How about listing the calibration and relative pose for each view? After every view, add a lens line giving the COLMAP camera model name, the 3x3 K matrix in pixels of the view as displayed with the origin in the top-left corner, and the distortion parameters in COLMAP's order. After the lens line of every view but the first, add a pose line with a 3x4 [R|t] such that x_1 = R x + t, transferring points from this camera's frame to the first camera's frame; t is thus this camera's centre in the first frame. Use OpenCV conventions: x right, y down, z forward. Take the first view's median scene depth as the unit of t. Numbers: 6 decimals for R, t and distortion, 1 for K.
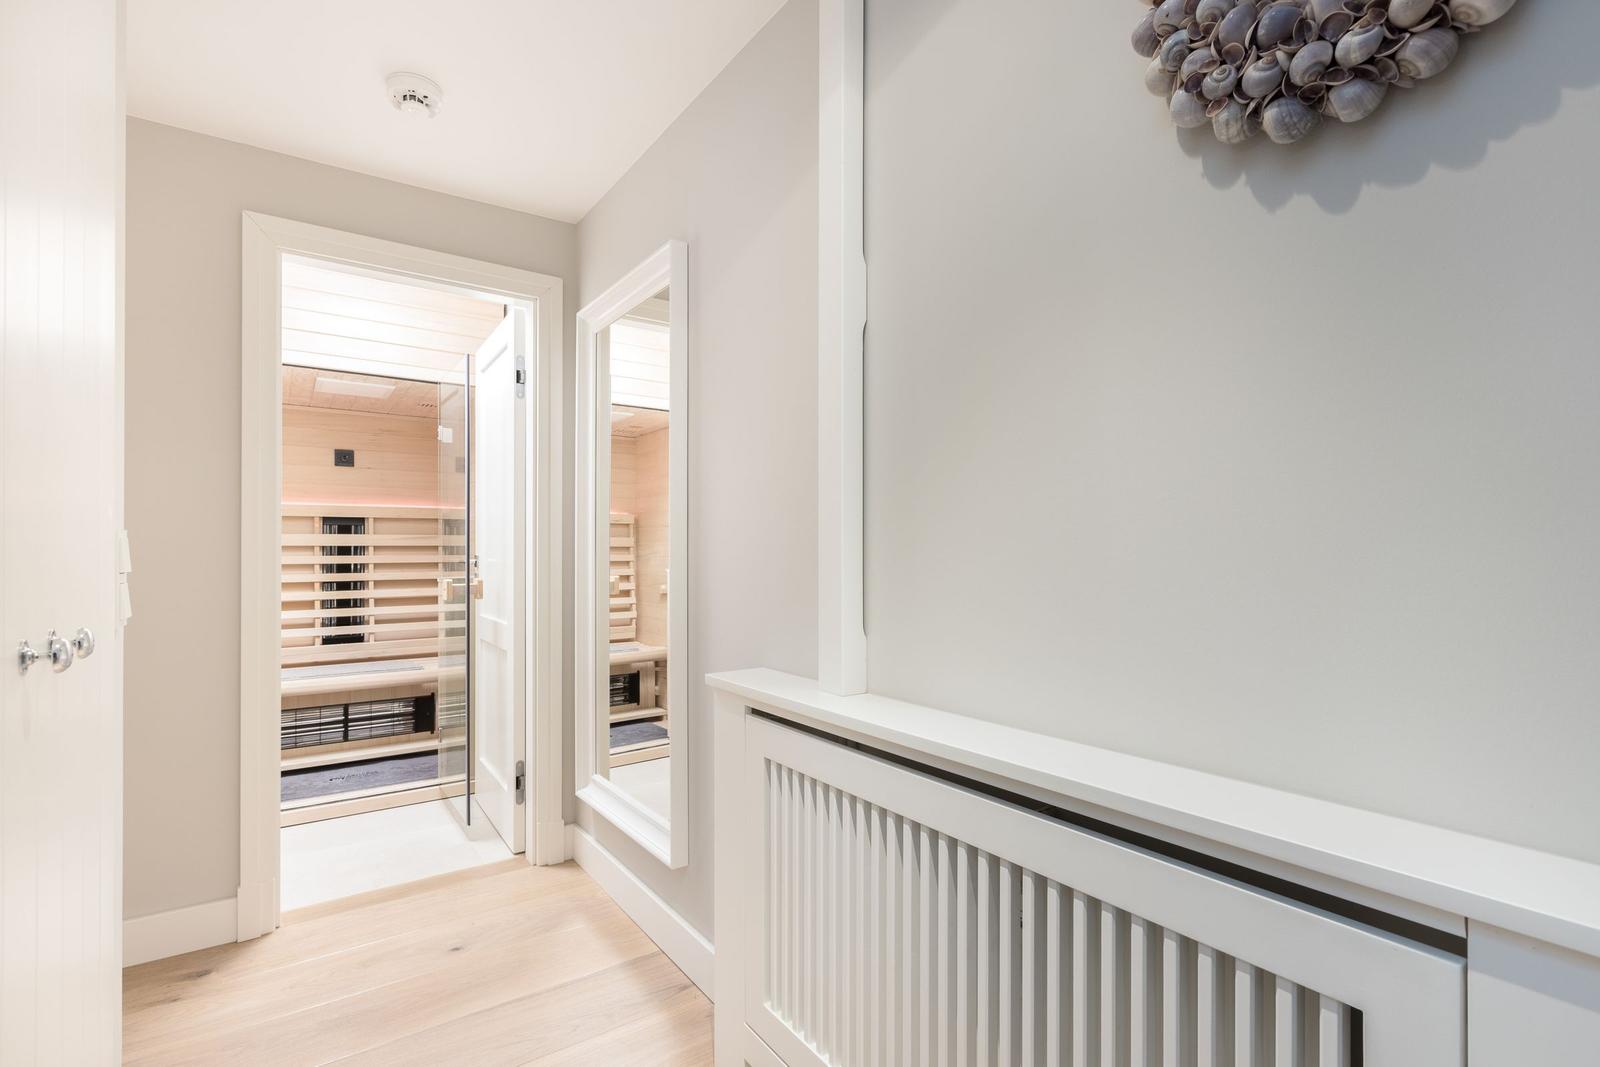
lens RADIAL K [[748.4, 0, 822.9], [0, 748.4, 538.2], [0, 0, 1]] dist [-0.002160, 0.000055]
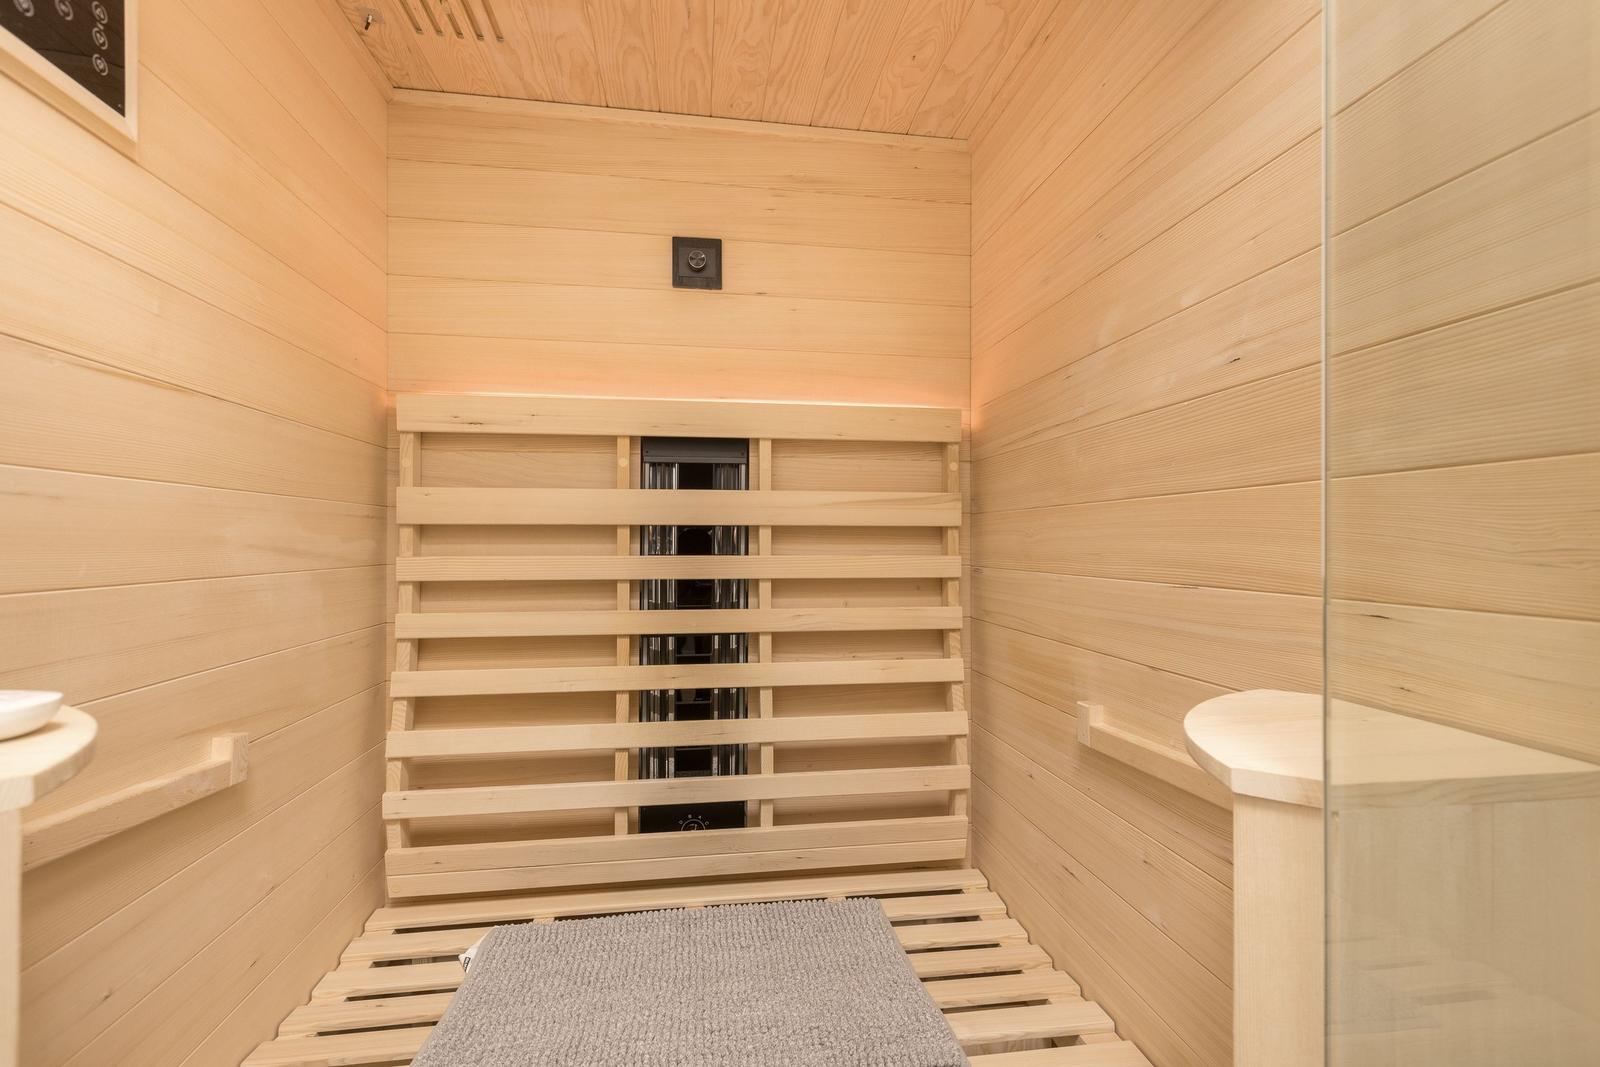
lens RADIAL K [[748.4, 0, 822.9], [0, 748.4, 538.2], [0, 0, 1]] dist [-0.002160, 0.000055]
pose [[0.883813, 0.003352, -0.467829, -0.437333], [0.000179, 0.999972, 0.007504, 0.013378], [0.467841, -0.006715, 0.883787, 0.736495]]
